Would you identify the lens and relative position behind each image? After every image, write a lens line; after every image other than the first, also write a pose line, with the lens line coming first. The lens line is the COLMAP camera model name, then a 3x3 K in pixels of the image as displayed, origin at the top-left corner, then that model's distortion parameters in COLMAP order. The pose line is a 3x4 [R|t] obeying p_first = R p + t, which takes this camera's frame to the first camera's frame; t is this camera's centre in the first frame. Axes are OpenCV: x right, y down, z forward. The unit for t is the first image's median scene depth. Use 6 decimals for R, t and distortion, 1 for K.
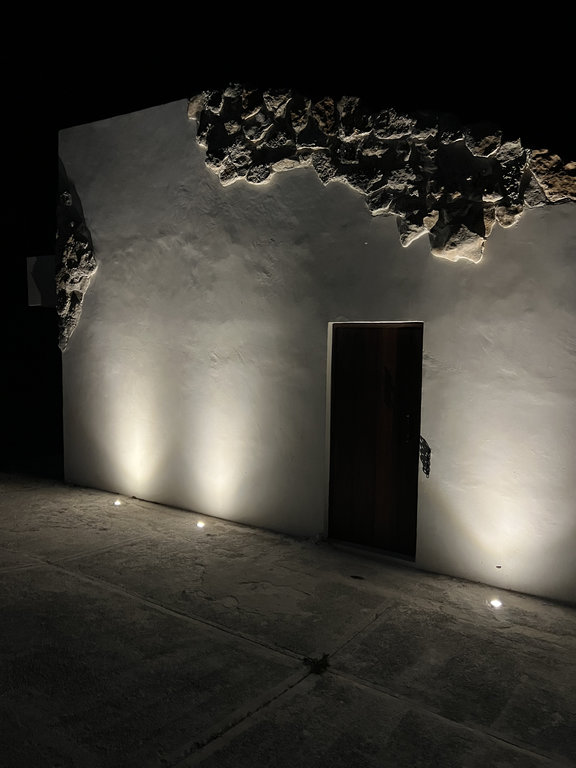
lens RADIAL K [[583.9, 0, 284.9], [0, 583.9, 388.6], [0, 0, 1]] dist [0.038080, -0.037884]
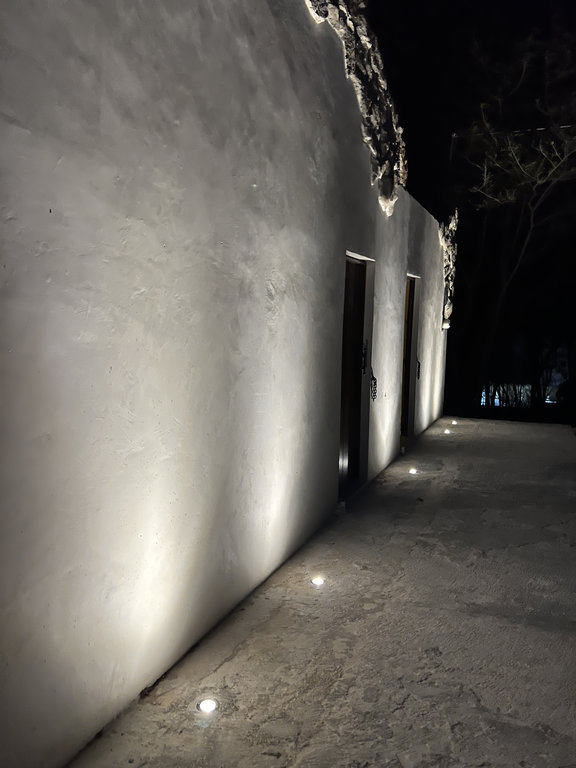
lens RADIAL K [[583.9, 0, 288.5], [0, 583.9, 388.3], [0, 0, 1]] dist [0.038080, -0.037884]
pose [[-0.170017, -0.140186, 0.975419, -0.781866], [0.064110, 0.986159, 0.152904, -0.054224], [-0.983354, 0.088530, -0.158677, 1.268580]]
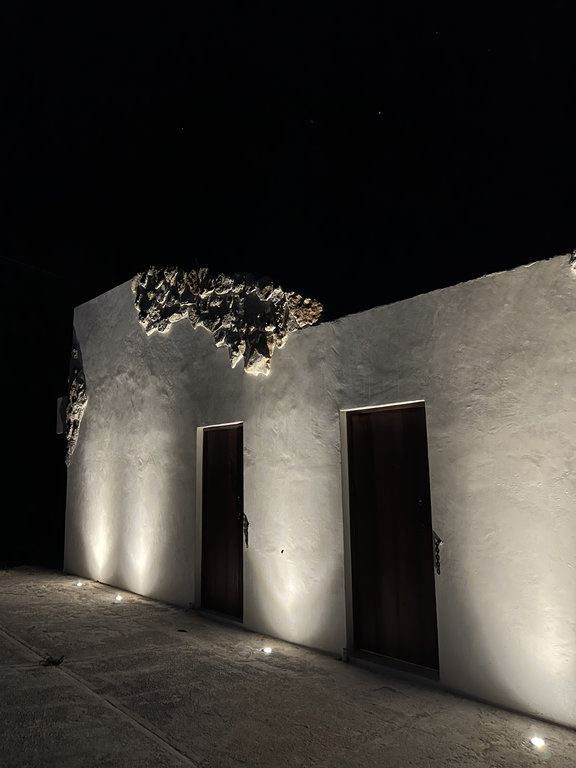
lens RADIAL K [[583.9, 0, 293.8], [0, 583.9, 384.9], [0, 0, 1]] dist [0.038080, -0.037884]
pose [[0.966219, -0.068879, -0.248347, 0.632670], [0.008137, 0.971298, -0.237728, 0.108094], [0.257593, 0.227677, 0.939047, -0.194319]]
